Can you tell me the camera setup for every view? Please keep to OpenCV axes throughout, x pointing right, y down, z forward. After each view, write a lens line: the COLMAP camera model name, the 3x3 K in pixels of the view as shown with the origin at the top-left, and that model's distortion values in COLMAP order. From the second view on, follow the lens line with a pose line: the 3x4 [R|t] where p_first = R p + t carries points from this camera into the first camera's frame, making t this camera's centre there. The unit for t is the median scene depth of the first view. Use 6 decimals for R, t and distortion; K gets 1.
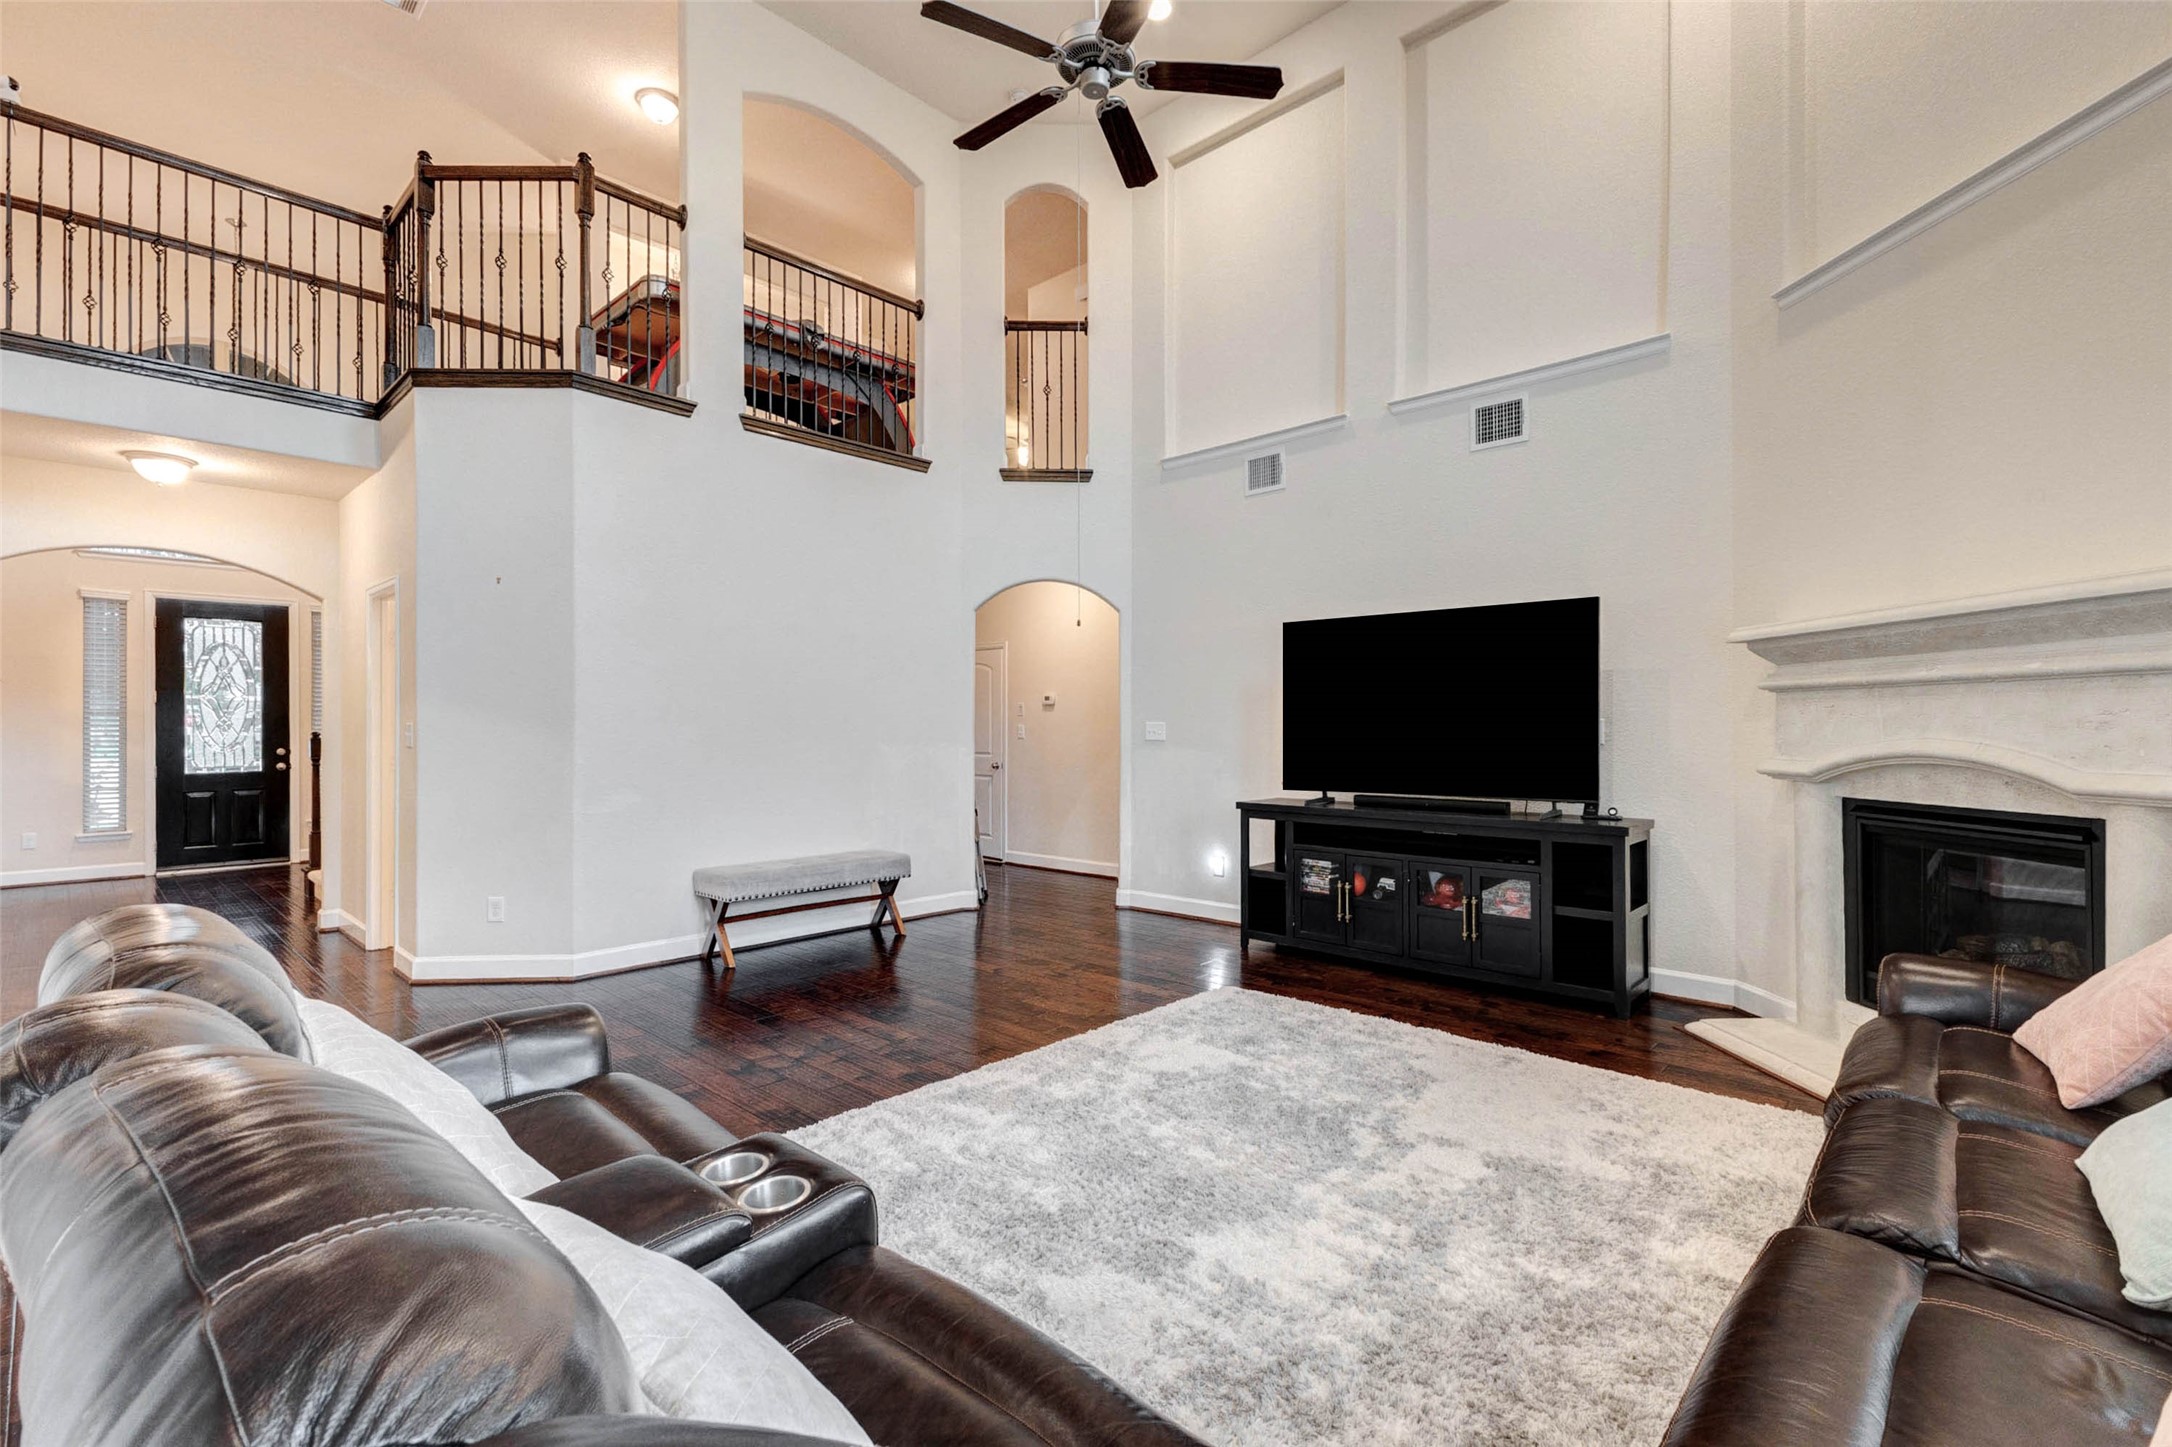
lens RADIAL K [[969.6, 0, 1088.2], [0, 969.6, 728.0], [0, 0, 1]] dist [0.003657, 0.000661]
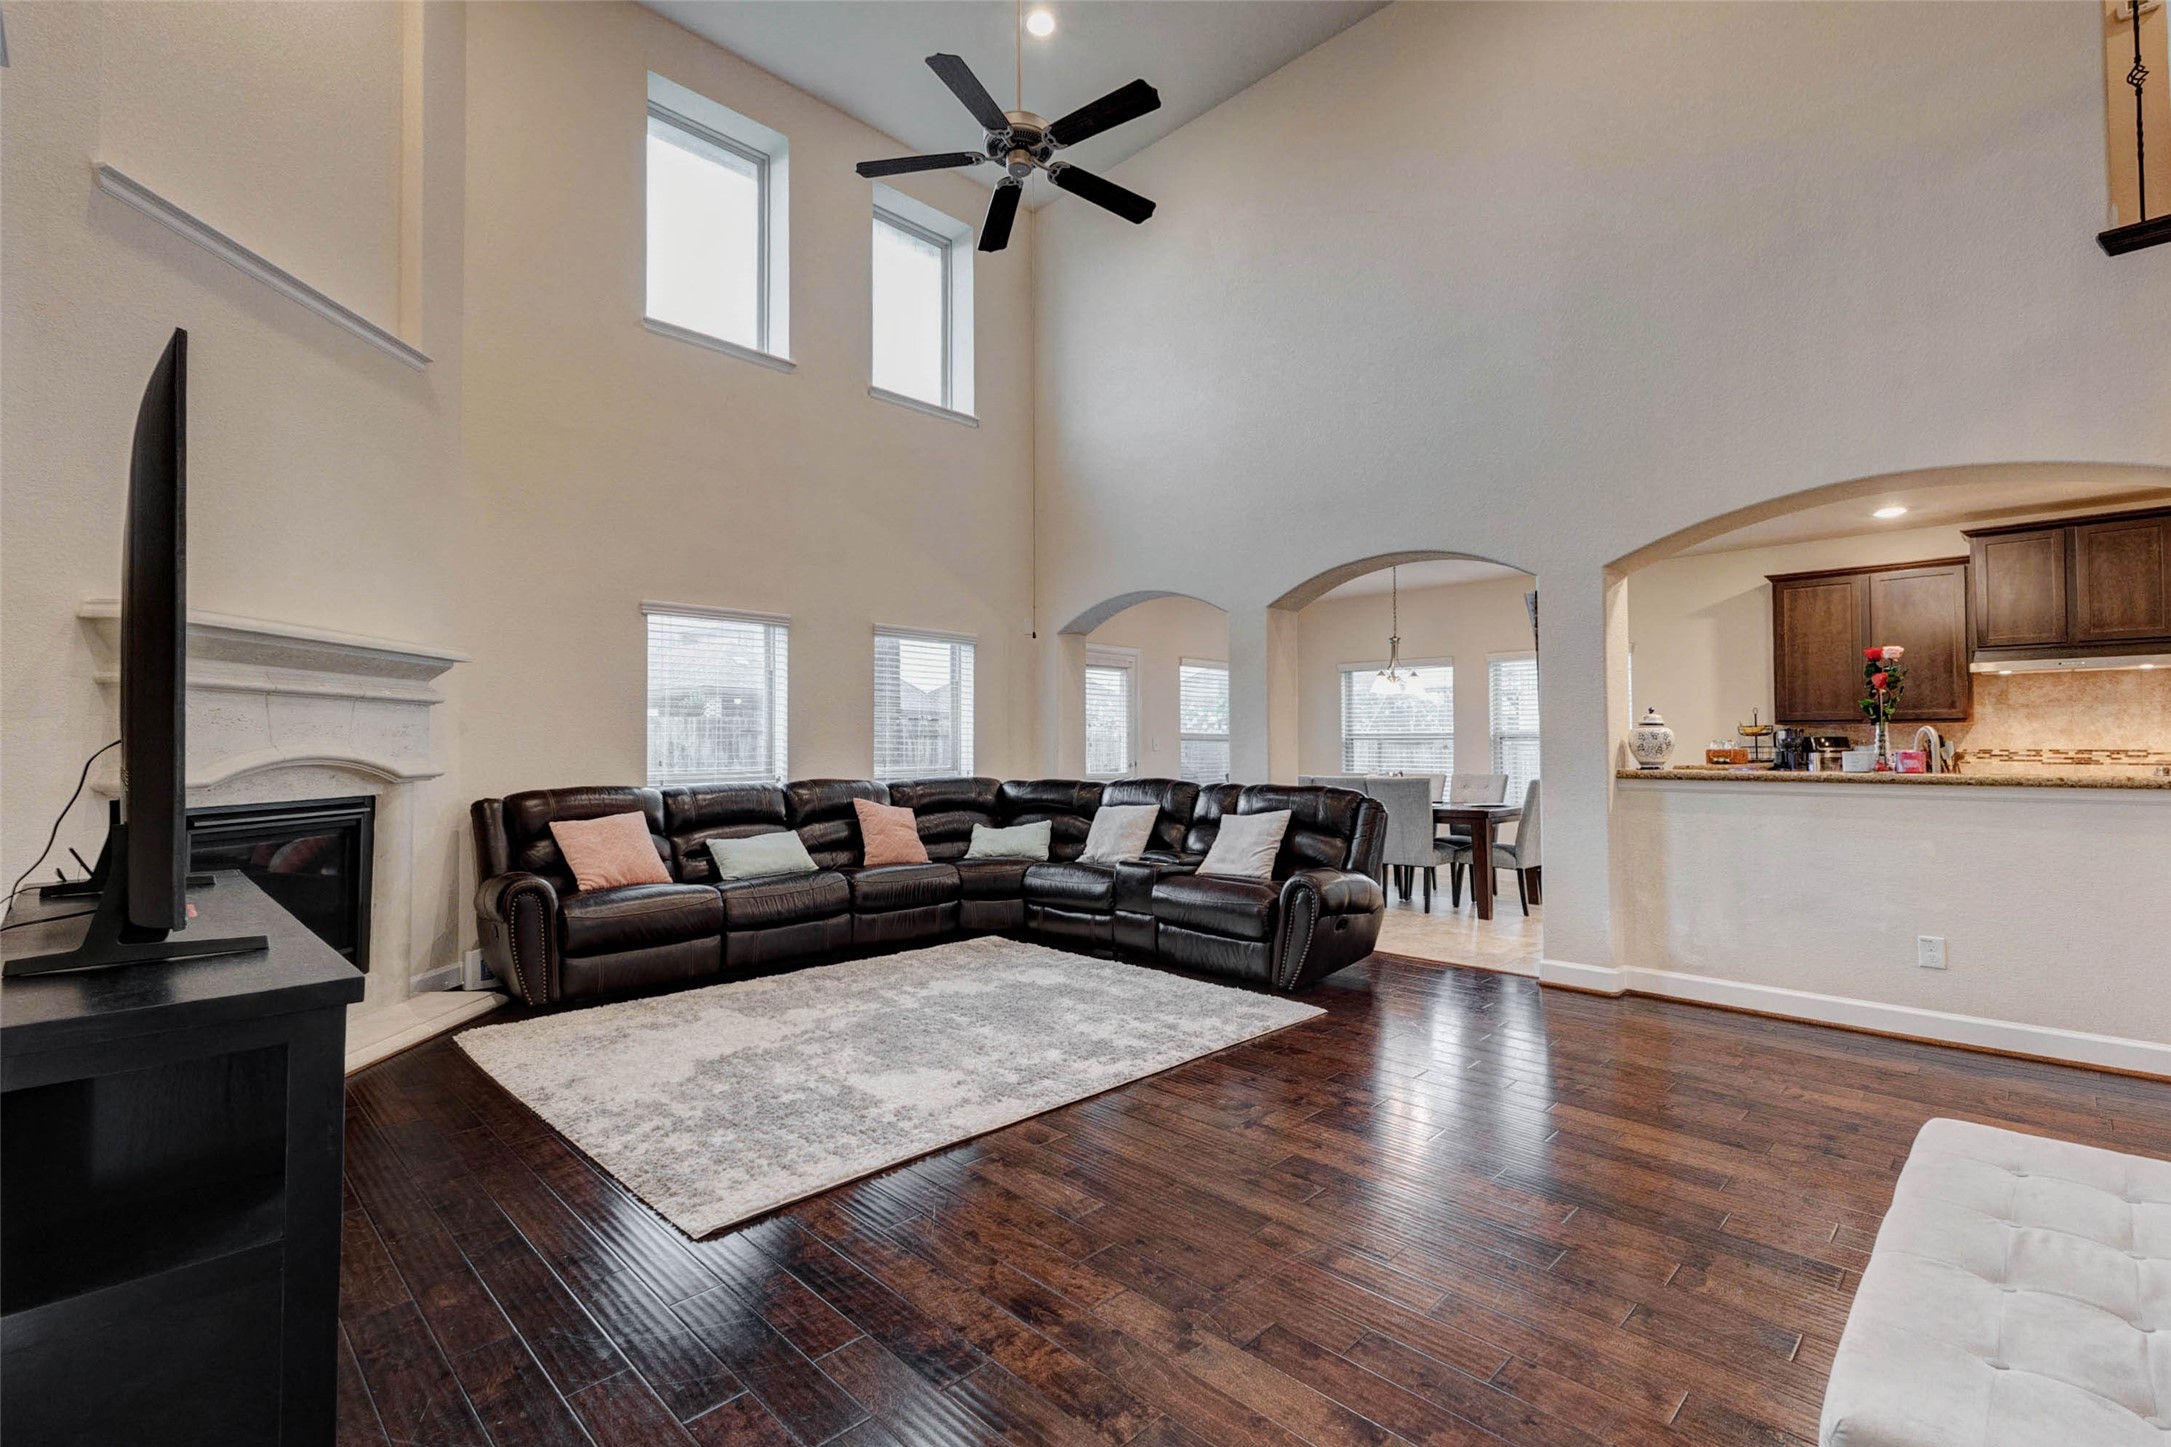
lens RADIAL K [[969.2, 0, 1085.6], [0, 969.2, 732.4], [0, 0, 1]] dist [0.003657, 0.000661]
pose [[-0.999387, 0.006177, 0.034463, -0.094773], [0.005529, 0.999807, -0.018861, 0.022401], [-0.034573, -0.018659, -0.999228, 1.873879]]
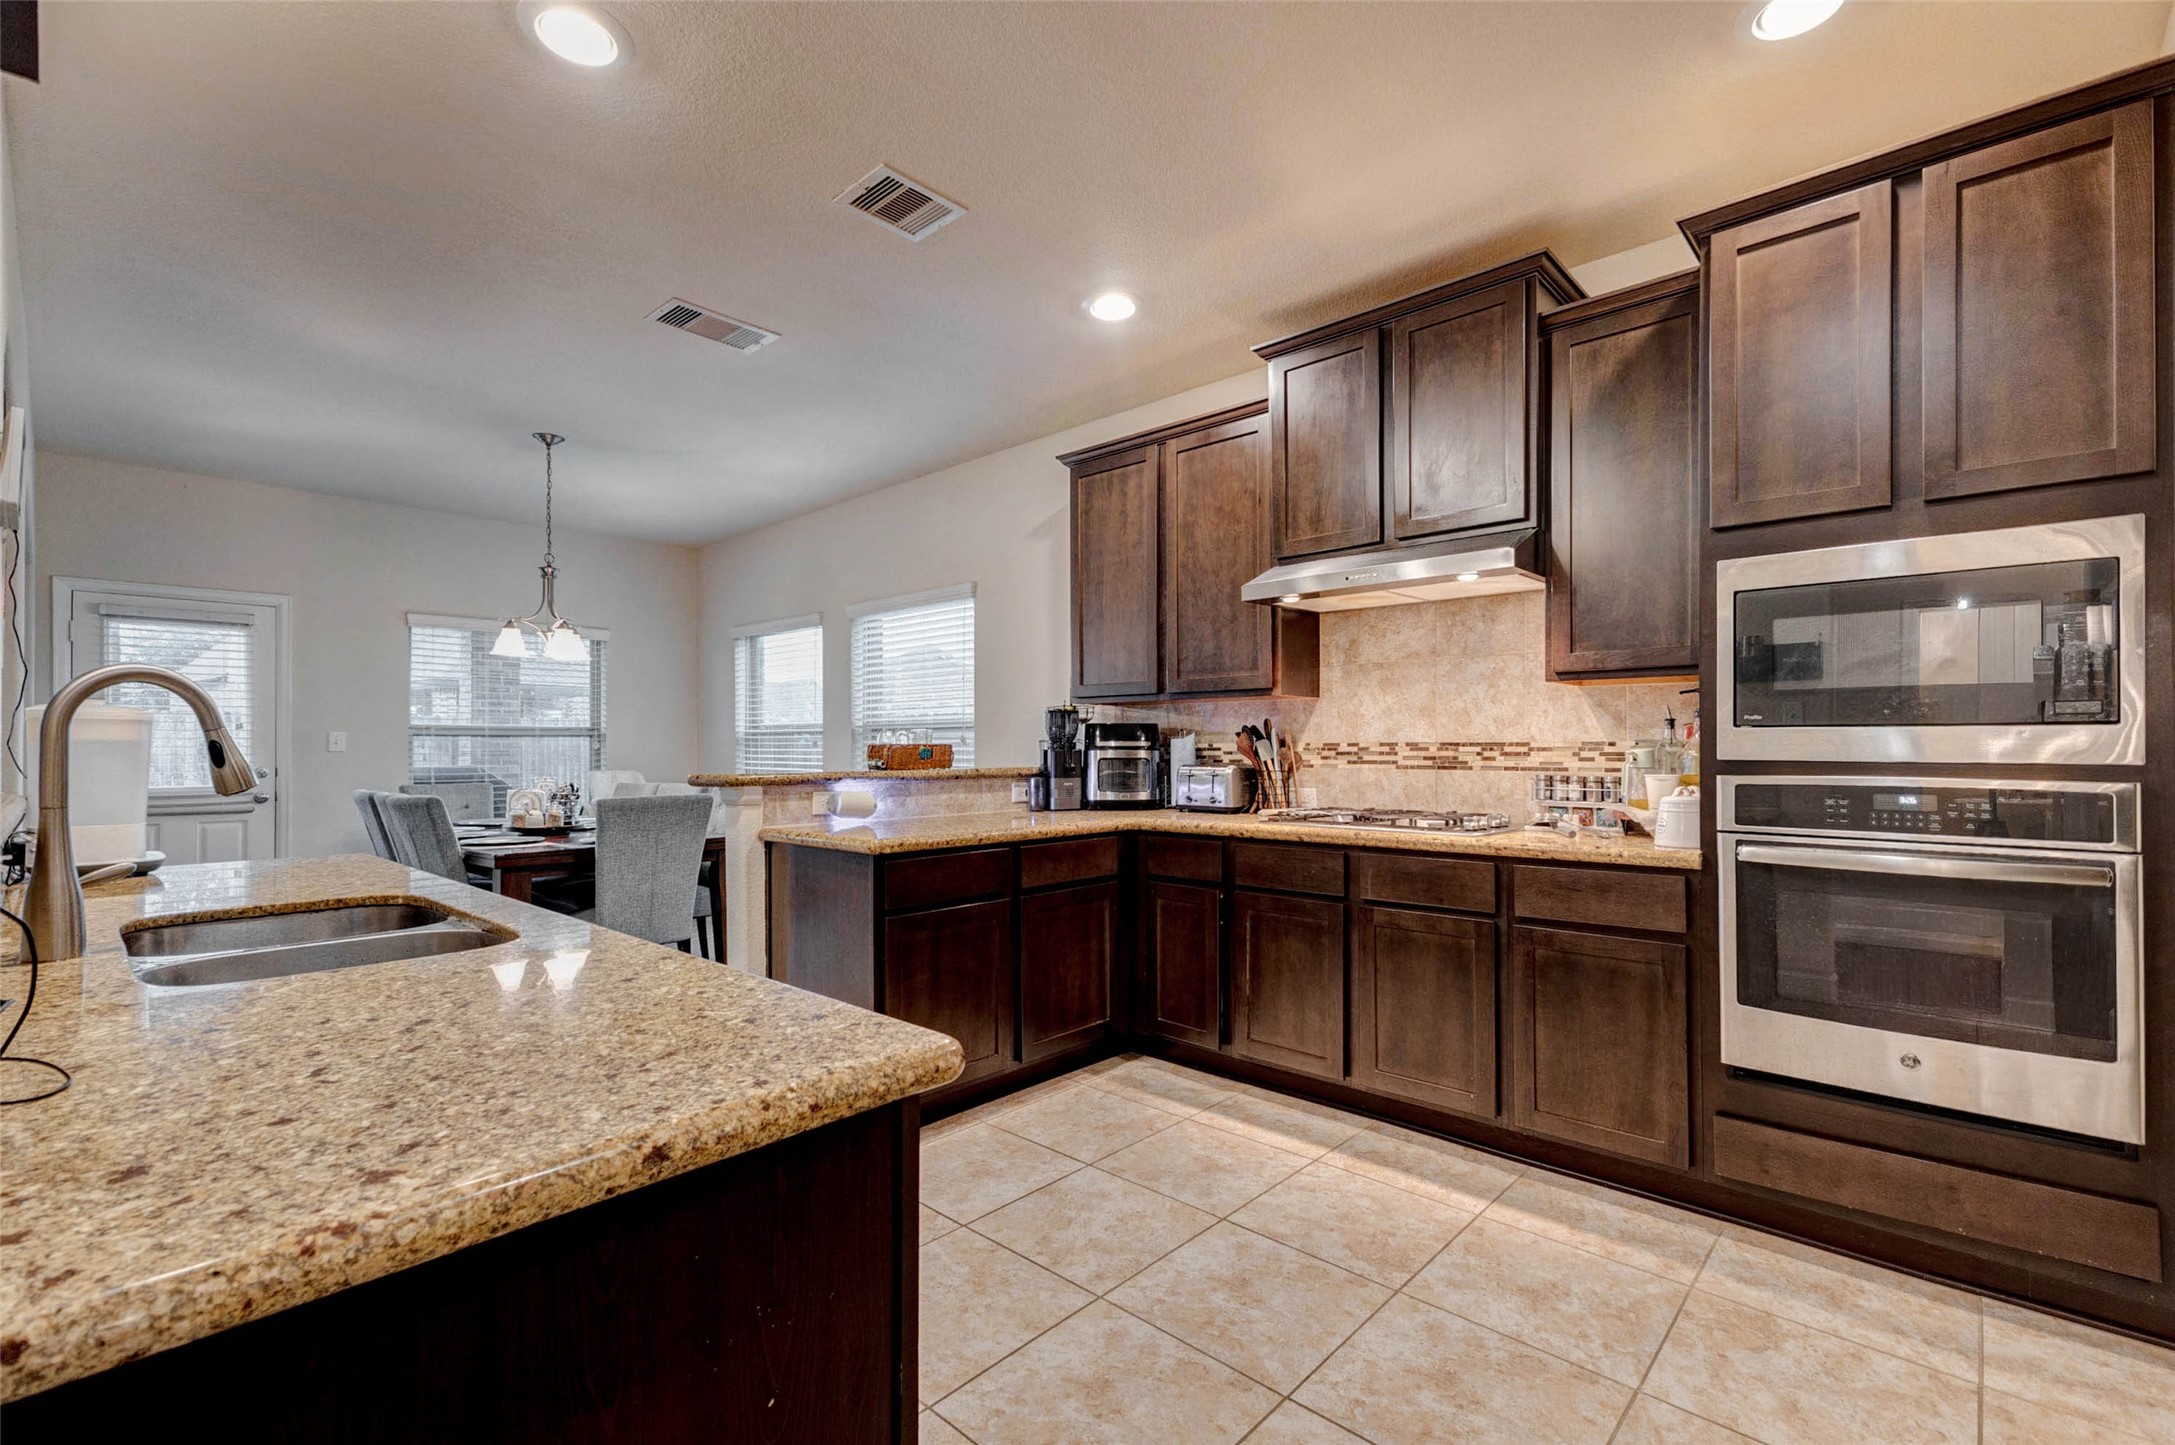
lens RADIAL K [[971.0, 0, 1081.8], [0, 971.0, 744.8], [0, 0, 1]] dist [0.003657, 0.000661]
pose [[-0.999929, 0.010648, -0.005418, -1.380769], [0.010668, 0.999937, -0.003604, 0.031614], [0.005379, -0.003661, -0.999979, 1.074929]]
